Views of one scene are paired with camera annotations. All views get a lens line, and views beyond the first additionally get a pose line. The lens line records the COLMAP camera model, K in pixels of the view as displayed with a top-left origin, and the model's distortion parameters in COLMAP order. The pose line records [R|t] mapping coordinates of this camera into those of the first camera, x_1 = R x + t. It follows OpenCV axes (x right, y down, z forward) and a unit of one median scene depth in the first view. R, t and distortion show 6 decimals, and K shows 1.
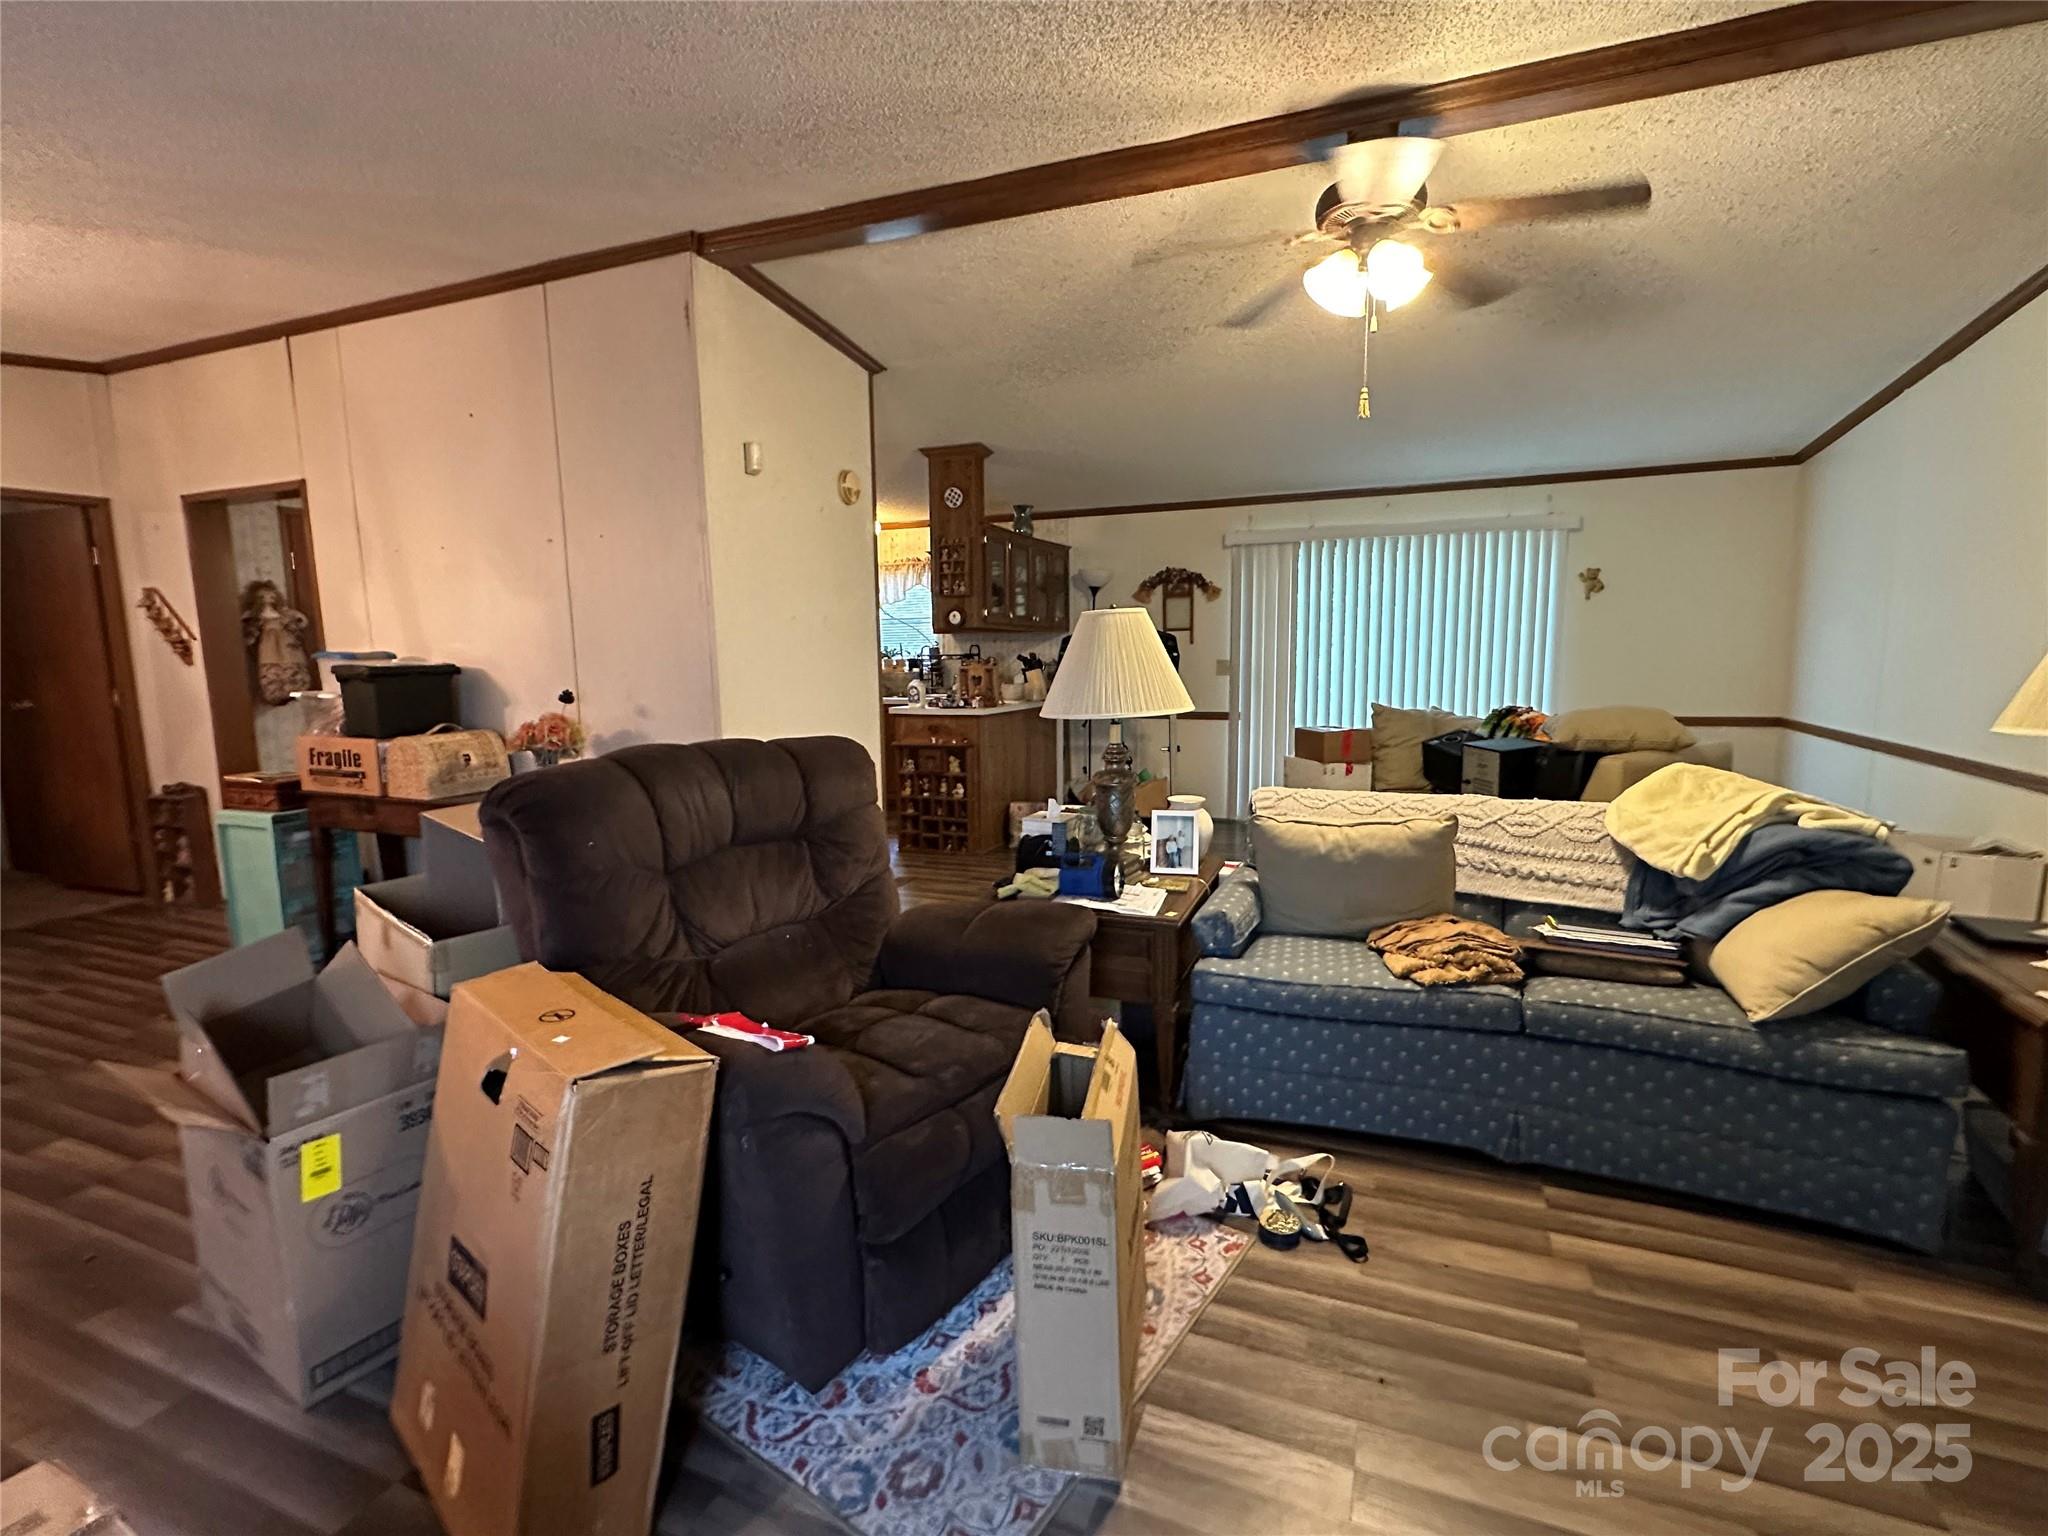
lens RADIAL K [[947.4, 0, 1019.8], [0, 947.4, 778.8], [0, 0, 1]] dist [-0.000823, 0.000048]
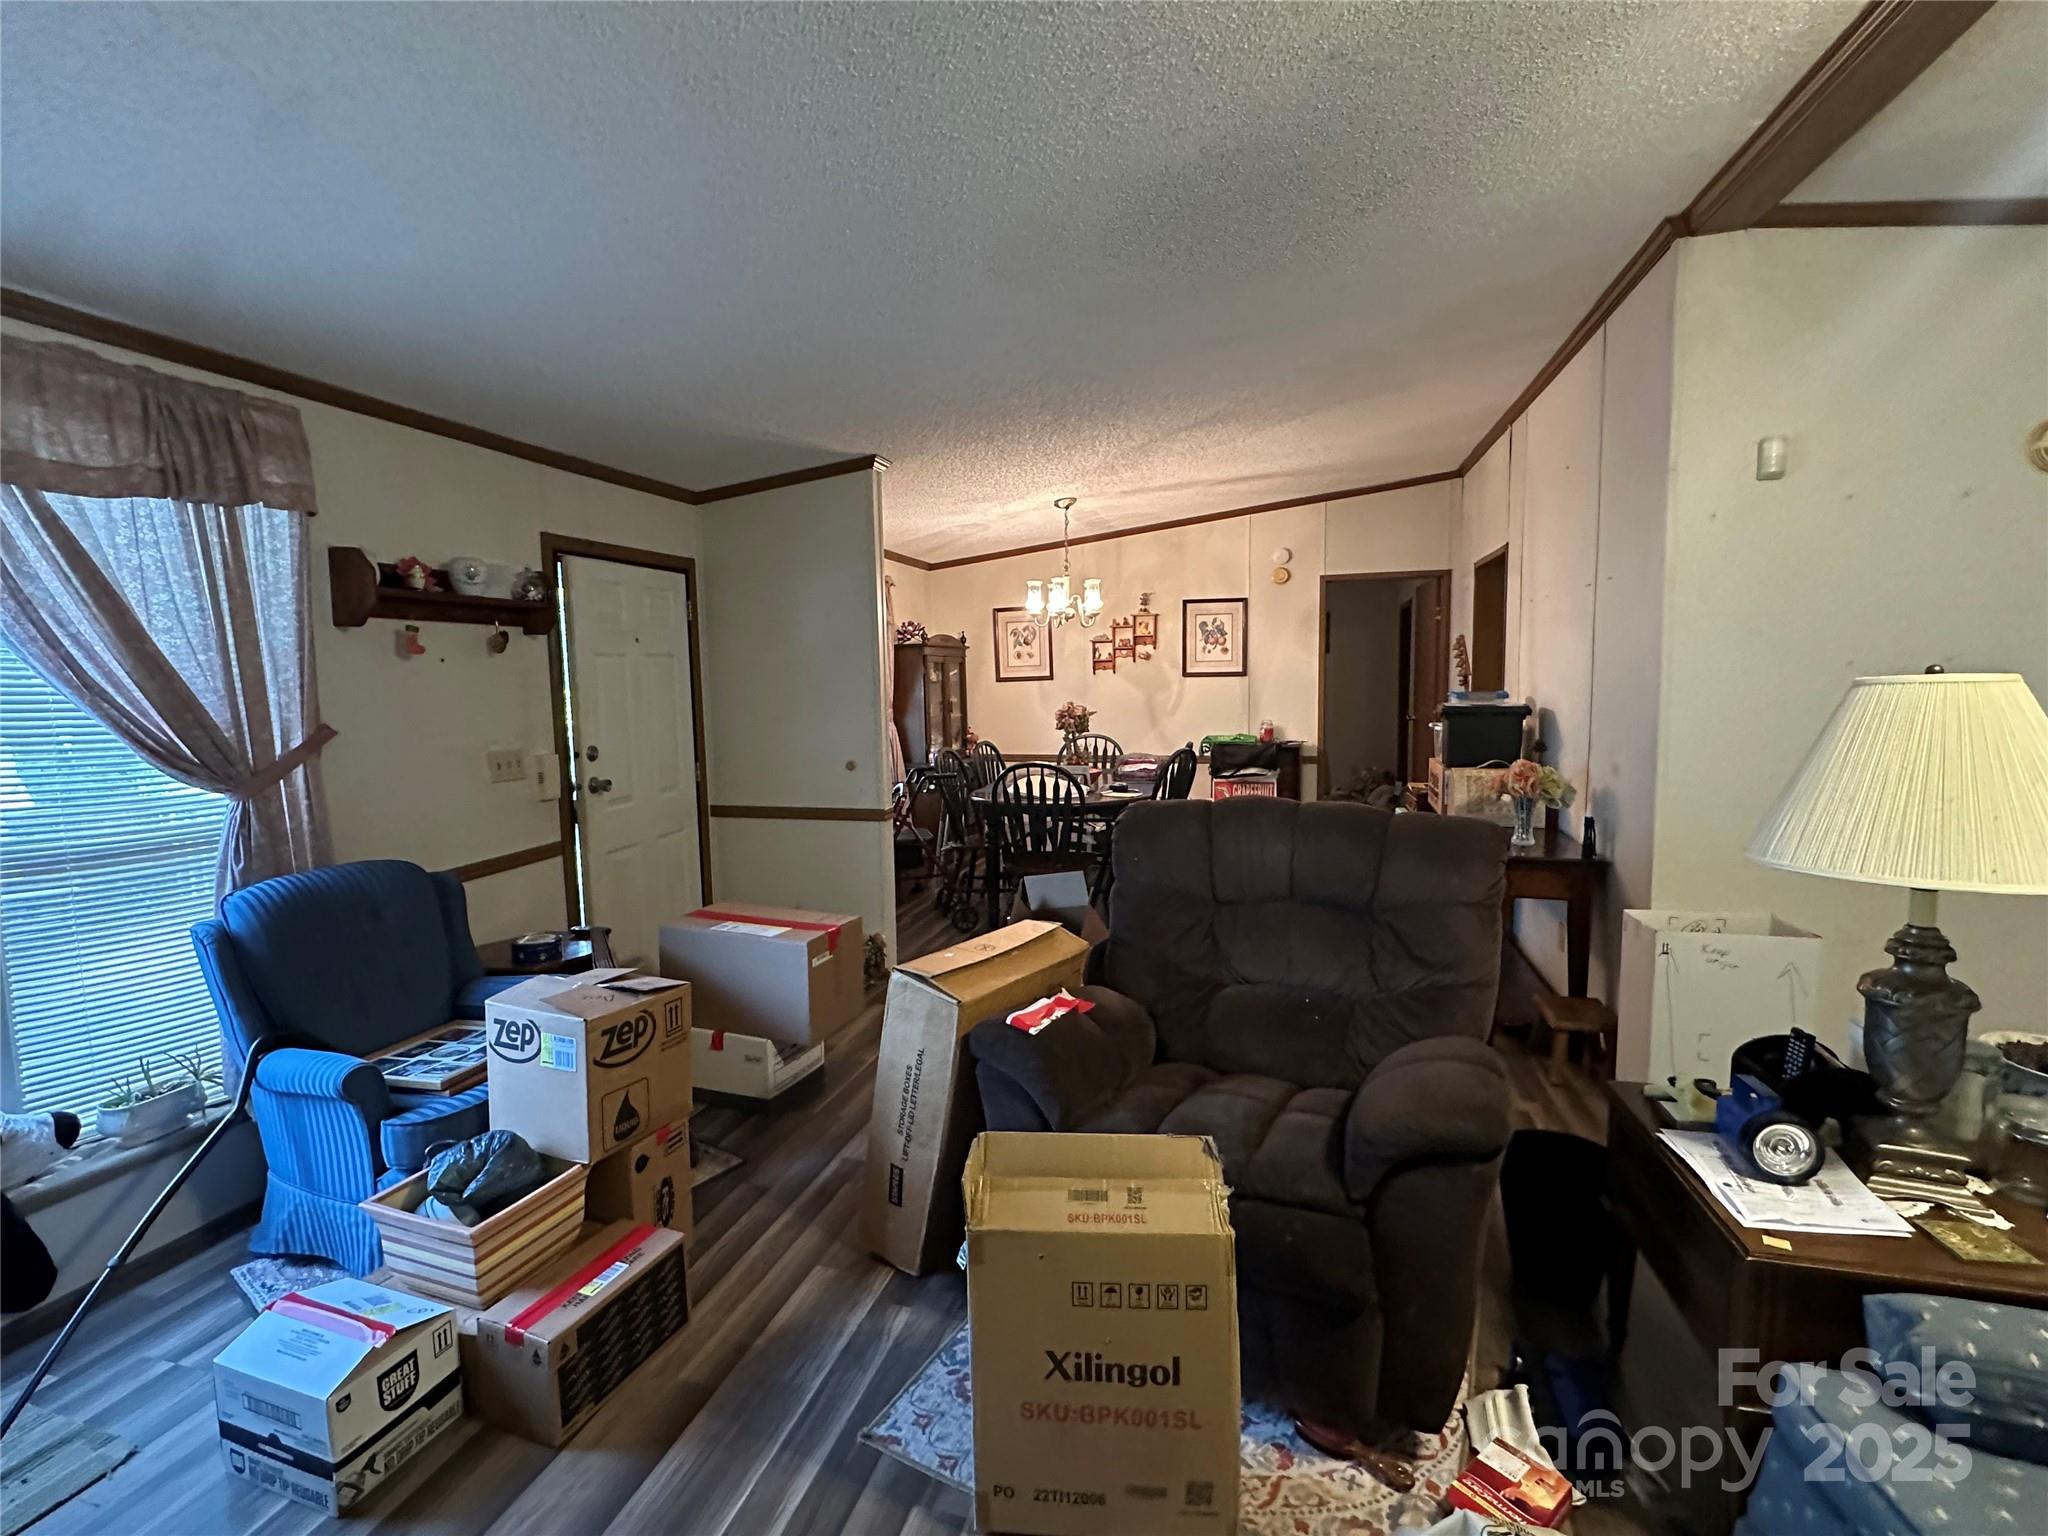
lens RADIAL K [[971.9, 0, 1021.9], [0, 971.9, 769.4], [0, 0, 1]] dist [0.000207, 0.000013]
pose [[0.098145, 0.108404, -0.989250, 0.600527], [-0.127495, 0.987228, 0.095534, -0.115464], [0.986971, 0.116748, 0.110713, 0.453657]]
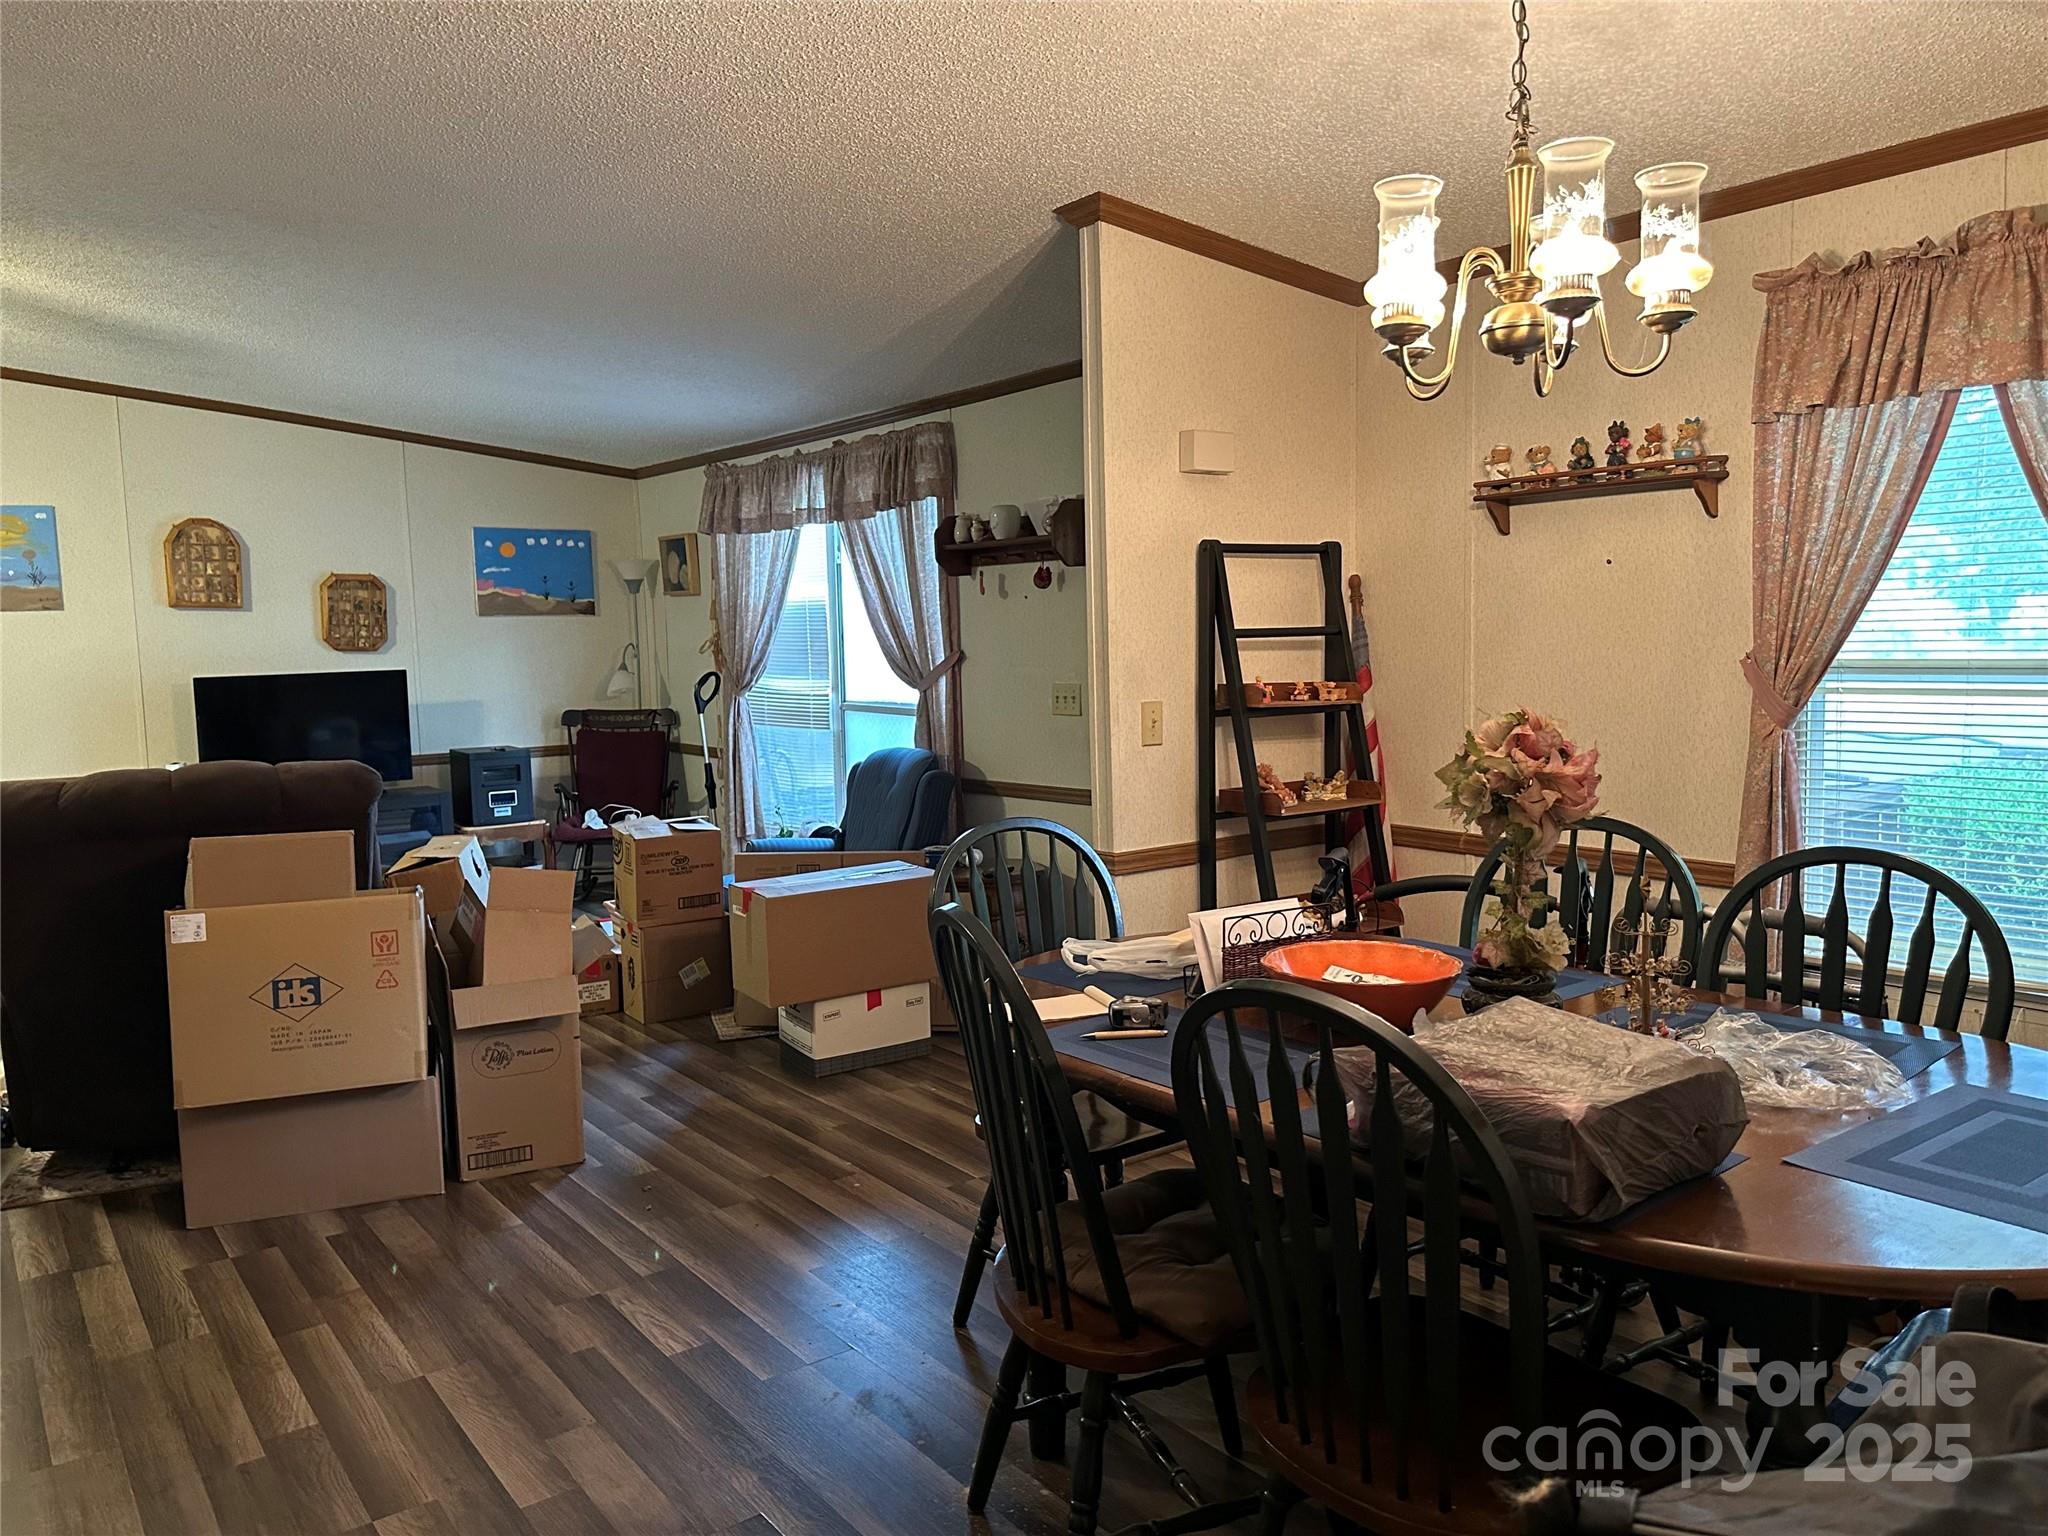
lens RADIAL K [[1485.1, 0, 1029.4], [0, 1485.1, 774.9], [0, 0, 1]] dist [0.032312, -0.033417]
pose [[-0.859175, -0.015903, 0.511435, -1.707618], [0.110971, 0.969936, 0.216585, -0.247502], [-0.499503, 0.242839, -0.831580, 1.624321]]
